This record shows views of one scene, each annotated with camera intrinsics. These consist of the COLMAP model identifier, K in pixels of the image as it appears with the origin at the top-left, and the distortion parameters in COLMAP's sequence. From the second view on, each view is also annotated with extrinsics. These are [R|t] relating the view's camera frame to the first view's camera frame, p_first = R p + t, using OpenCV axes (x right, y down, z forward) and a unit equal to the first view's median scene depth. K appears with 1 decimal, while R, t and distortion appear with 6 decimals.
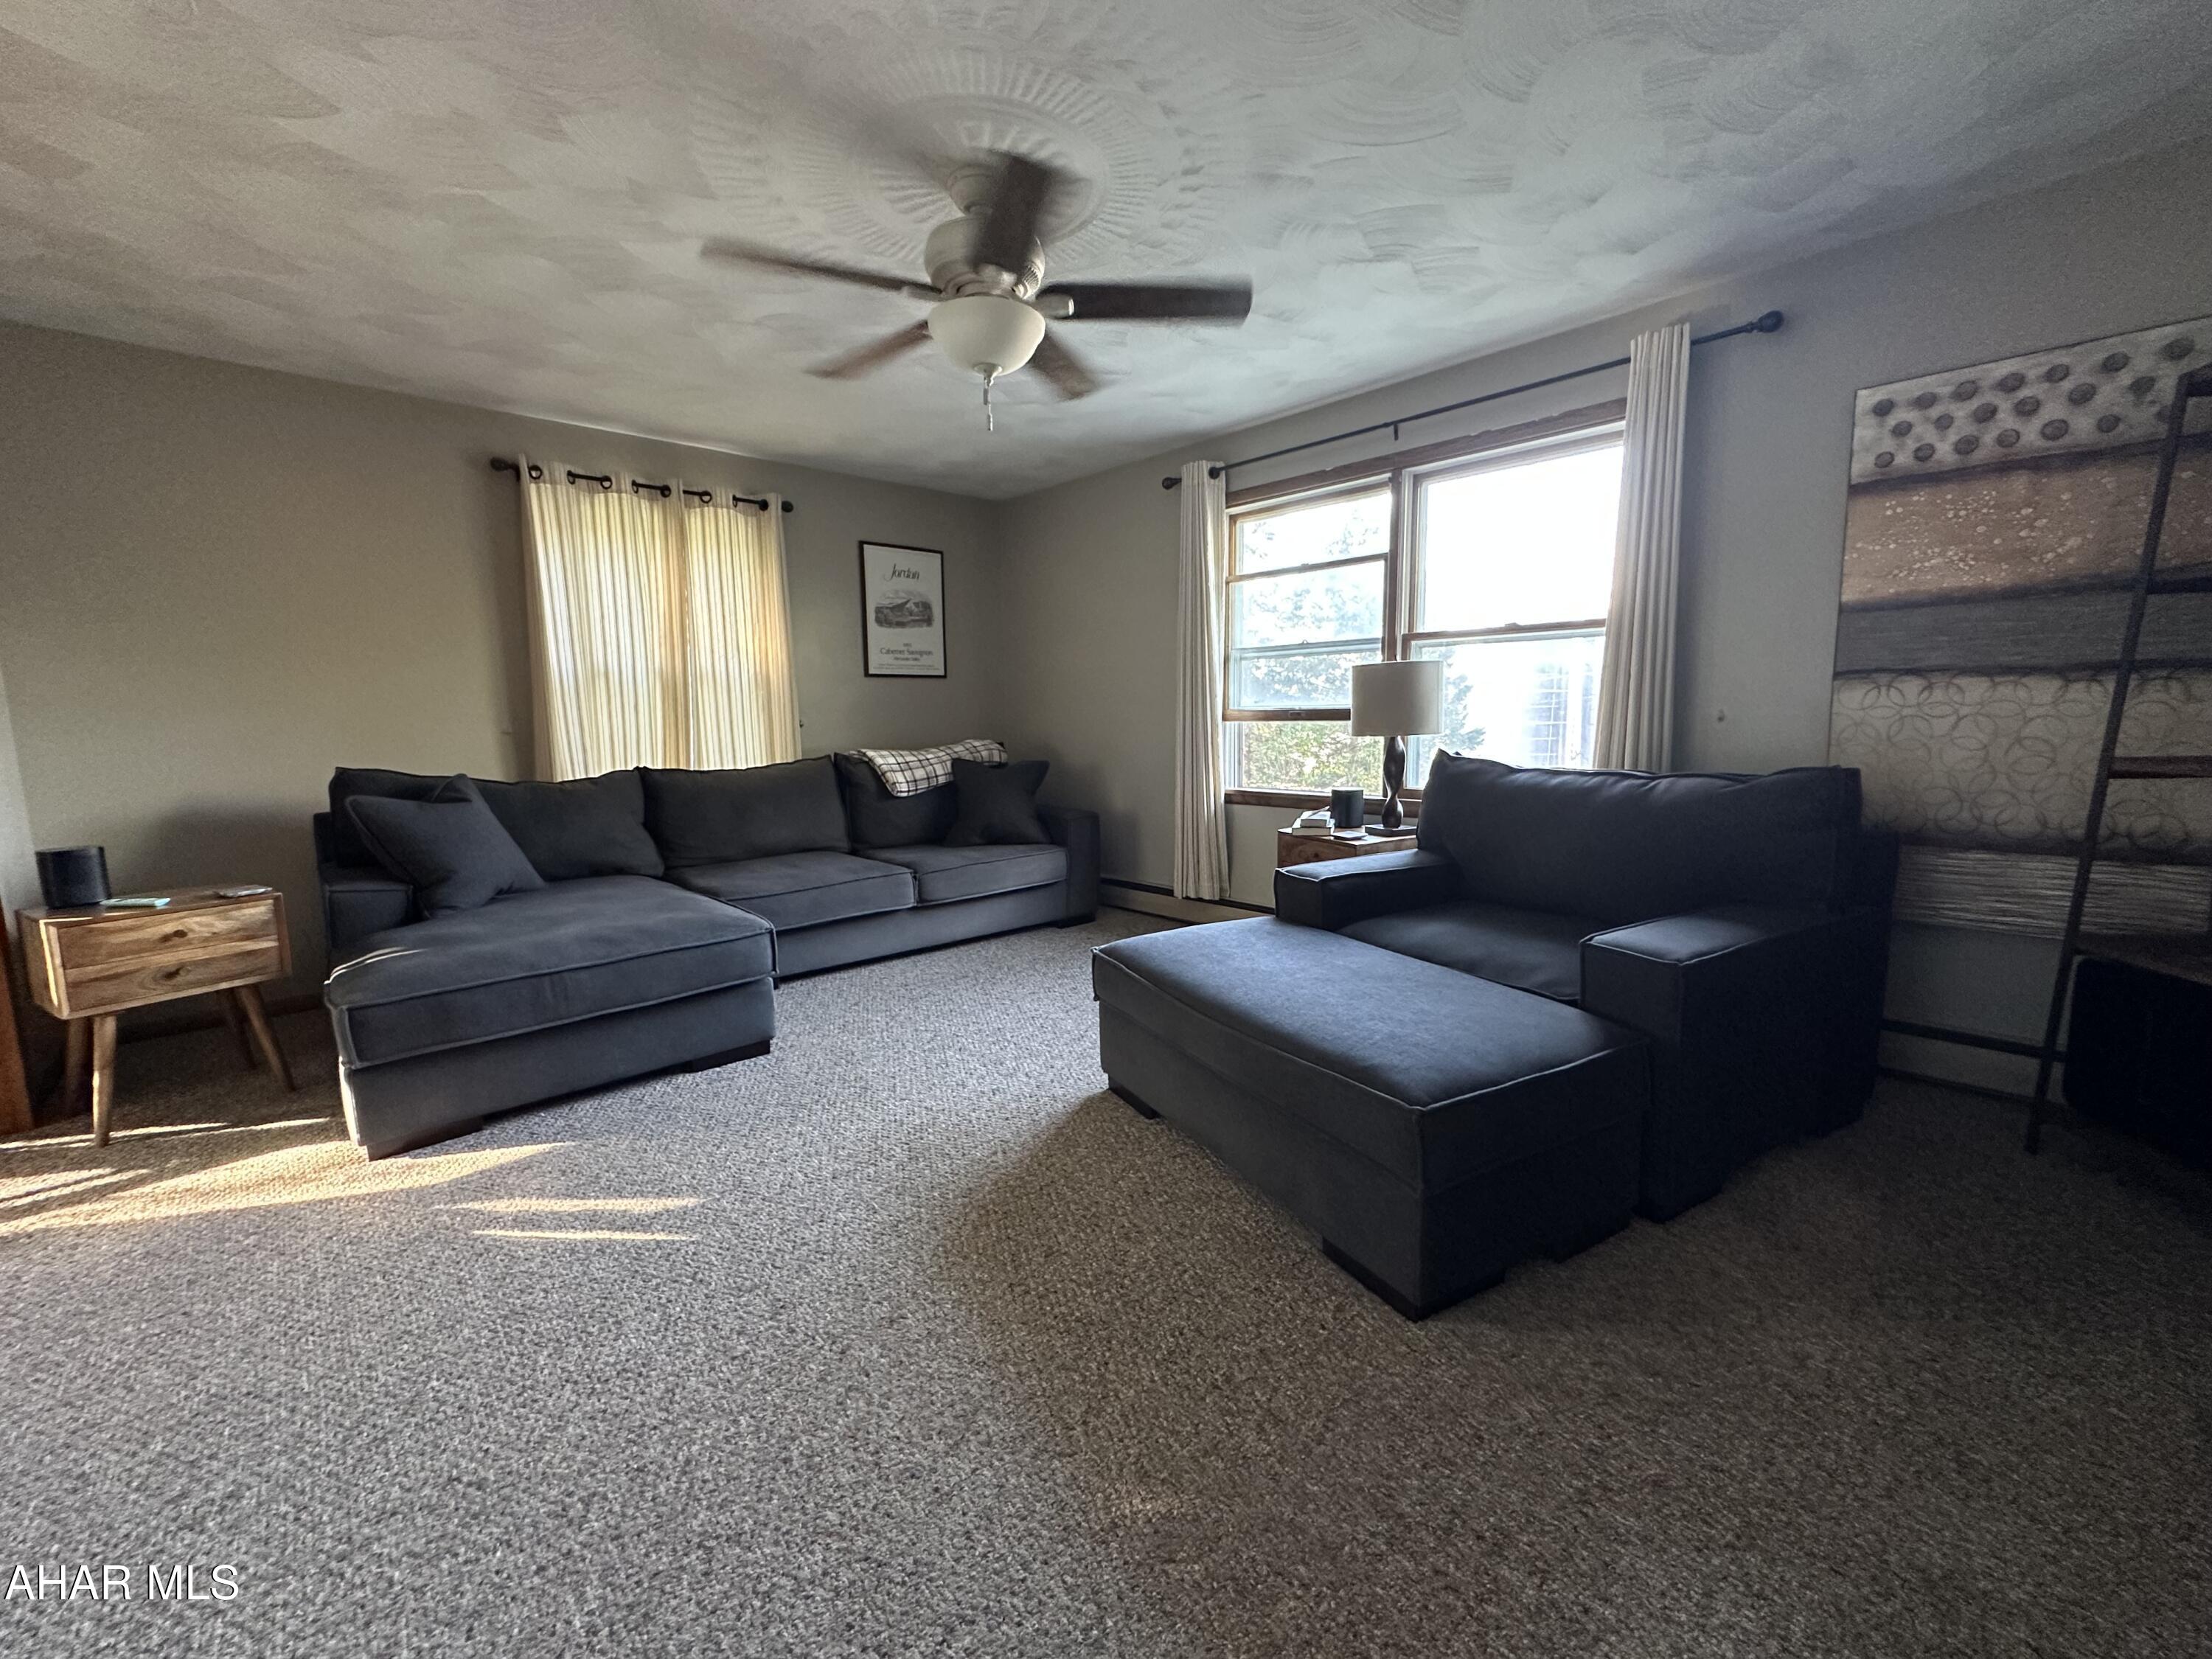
lens RADIAL K [[889.0, 0, 1106.9], [0, 889.0, 828.0], [0, 0, 1]] dist [-0.006643, 0.000938]
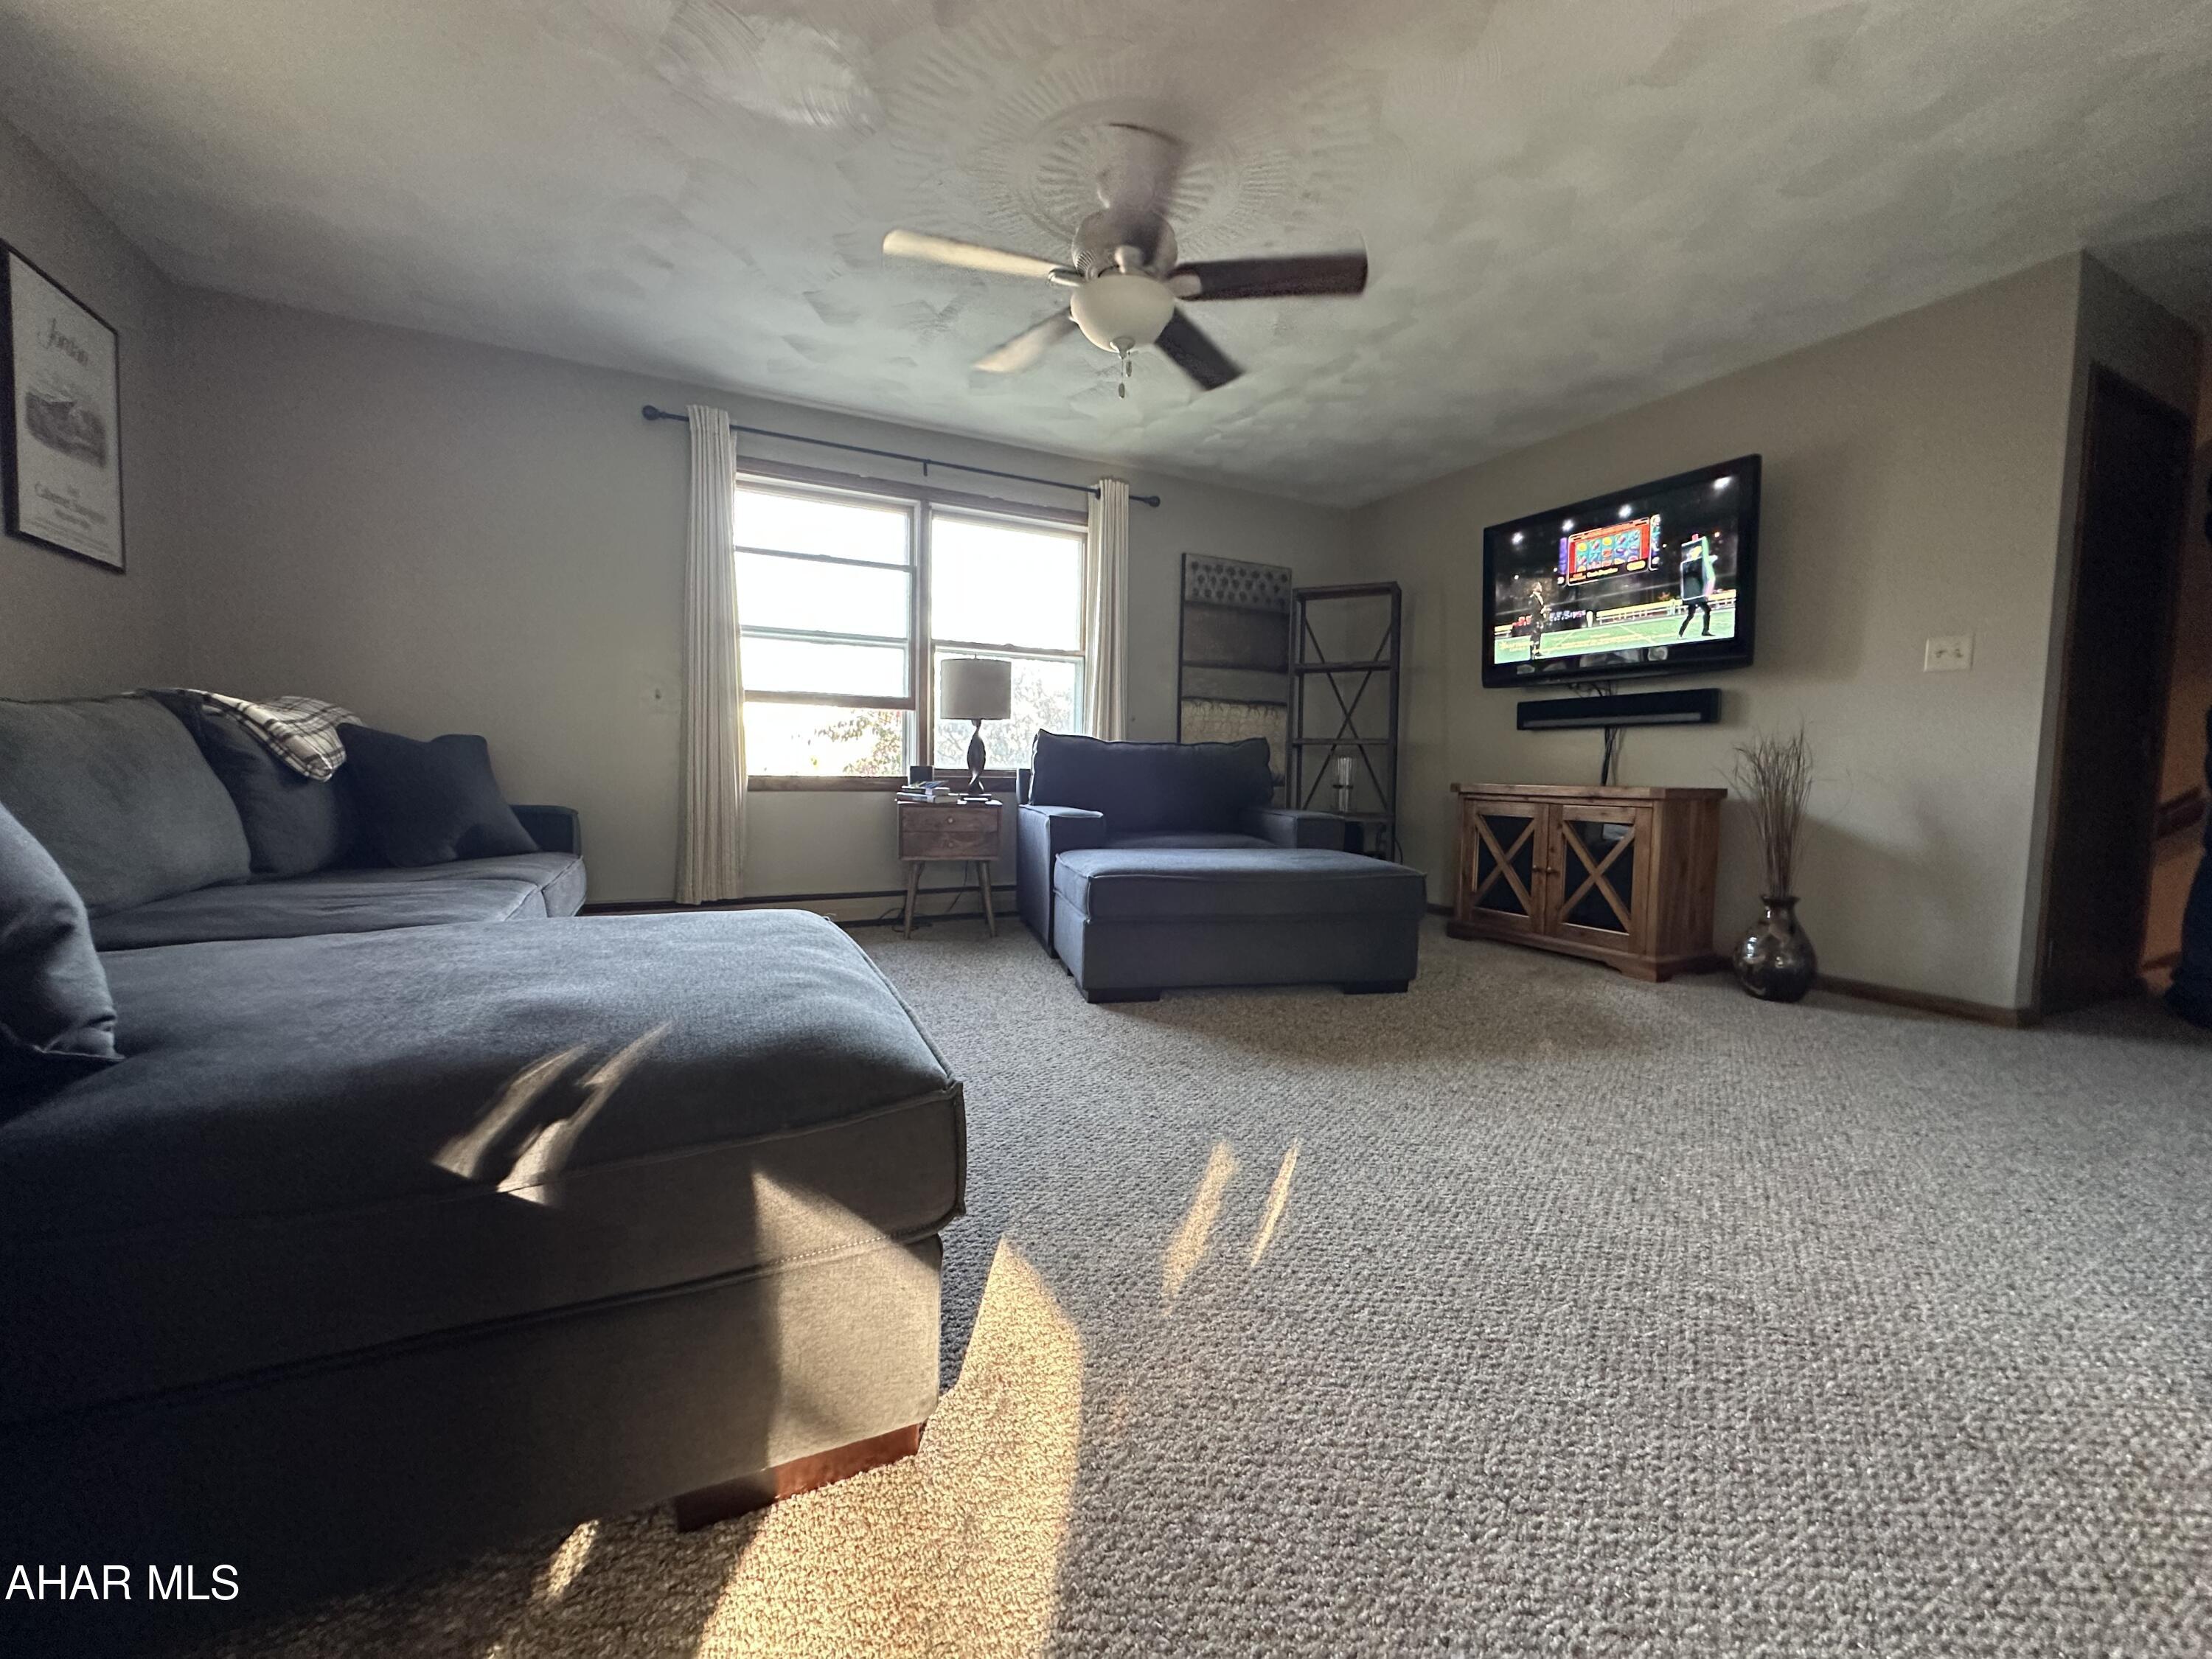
lens RADIAL K [[889.0, 0, 1103.9], [0, 889.0, 823.8], [0, 0, 1]] dist [-0.006643, 0.000938]
pose [[0.272872, -0.037040, 0.961337, -1.155449], [0.103478, 0.994591, 0.008949, 0.066807], [-0.956469, 0.097035, 0.275229, 0.717459]]
